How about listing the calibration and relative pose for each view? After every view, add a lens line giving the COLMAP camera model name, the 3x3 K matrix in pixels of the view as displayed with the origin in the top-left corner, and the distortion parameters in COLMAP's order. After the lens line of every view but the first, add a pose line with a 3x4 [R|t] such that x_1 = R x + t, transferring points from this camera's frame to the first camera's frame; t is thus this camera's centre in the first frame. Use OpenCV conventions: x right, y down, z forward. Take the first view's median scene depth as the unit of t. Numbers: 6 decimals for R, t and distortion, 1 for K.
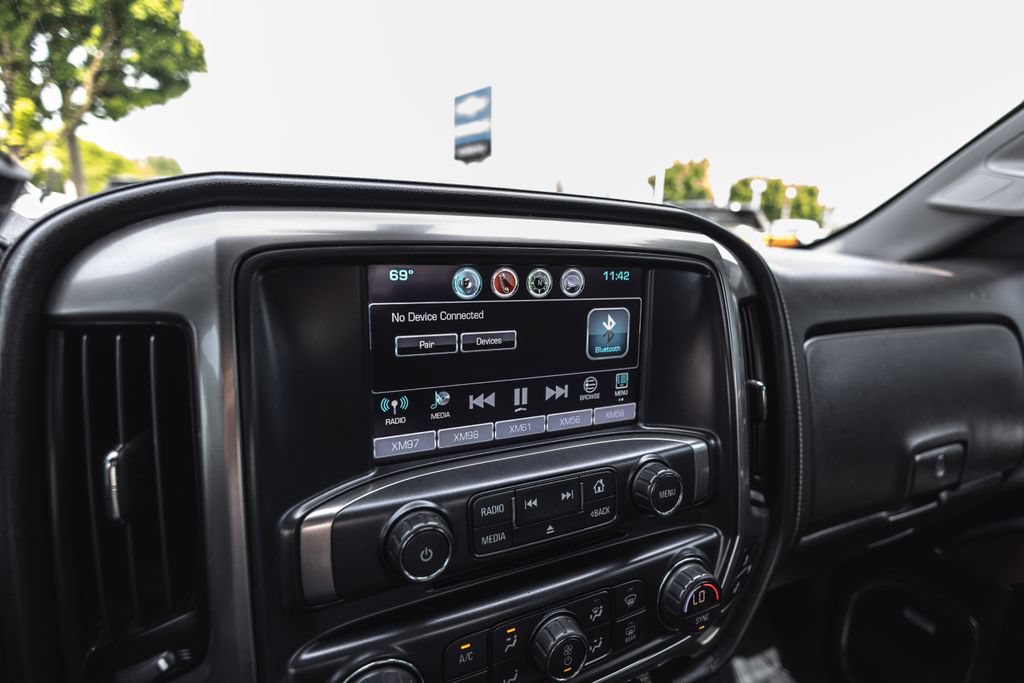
lens RADIAL K [[491.9, 0, 515.0], [0, 491.9, 340.0], [0, 0, 1]] dist [-0.000185, -0.001666]
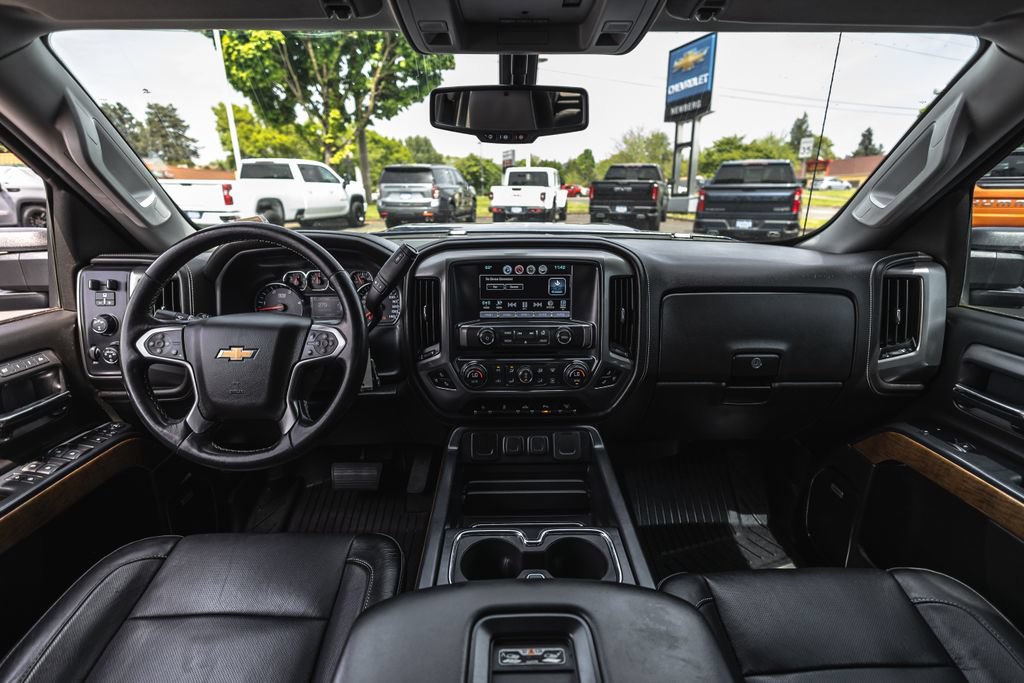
lens RADIAL K [[476.5, 0, 510.9], [0, 476.5, 341.2], [0, 0, 1]] dist [0.017726, -0.006360]
pose [[0.911033, 0.082977, -0.403899, 1.188102], [-0.050265, 0.994586, 0.090952, 0.070956], [0.409259, -0.062559, 0.910271, -1.869426]]
